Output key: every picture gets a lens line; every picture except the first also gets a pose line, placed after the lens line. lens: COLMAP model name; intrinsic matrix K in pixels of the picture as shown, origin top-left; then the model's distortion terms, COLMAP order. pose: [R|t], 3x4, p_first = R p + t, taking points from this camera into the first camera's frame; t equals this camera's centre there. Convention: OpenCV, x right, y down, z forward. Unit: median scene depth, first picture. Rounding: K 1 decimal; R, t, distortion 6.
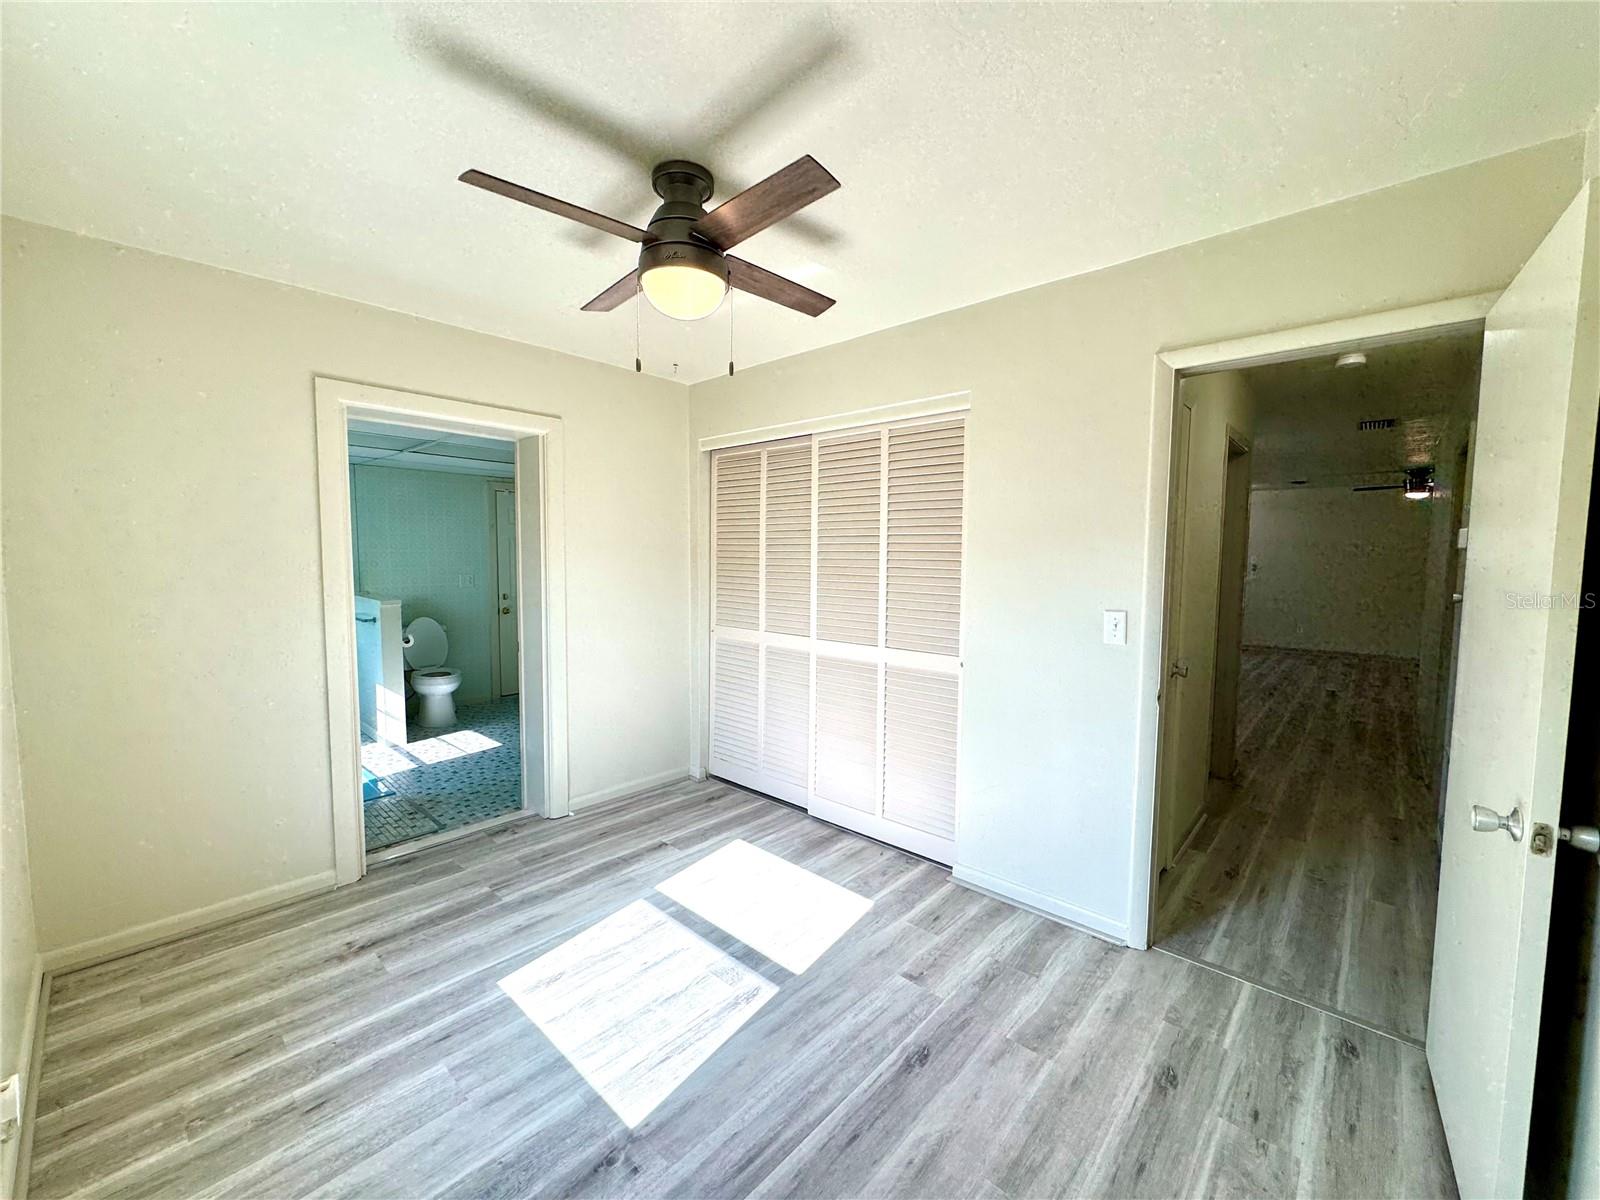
lens RADIAL K [[638.0, 0, 803.6], [0, 638.0, 594.7], [0, 0, 1]] dist [-0.002947, 0.000634]
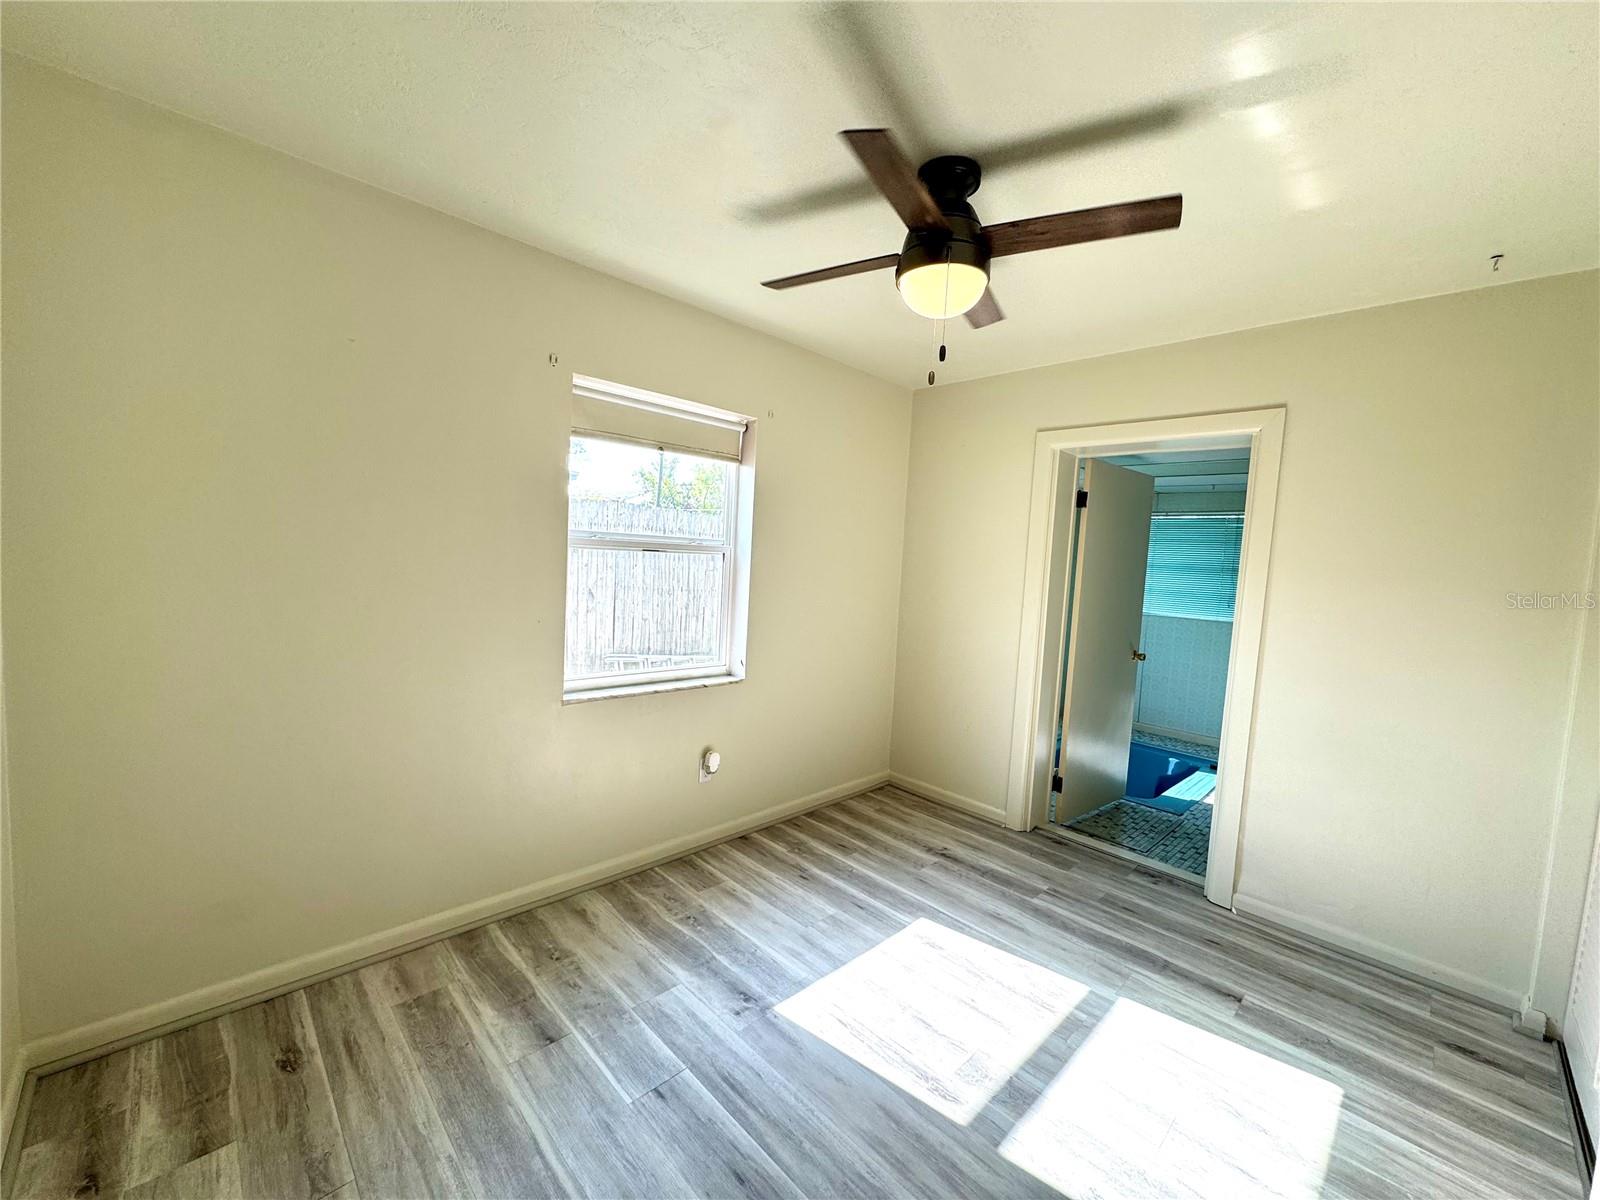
lens RADIAL K [[638.0, 0, 803.6], [0, 638.0, 609.2], [0, 0, 1]] dist [-0.002947, 0.000634]
pose [[-0.059555, 0.072298, -0.995603, 0.599159], [-0.118275, 0.989837, 0.078954, -0.033228], [0.991193, 0.122457, -0.050399, 0.663434]]
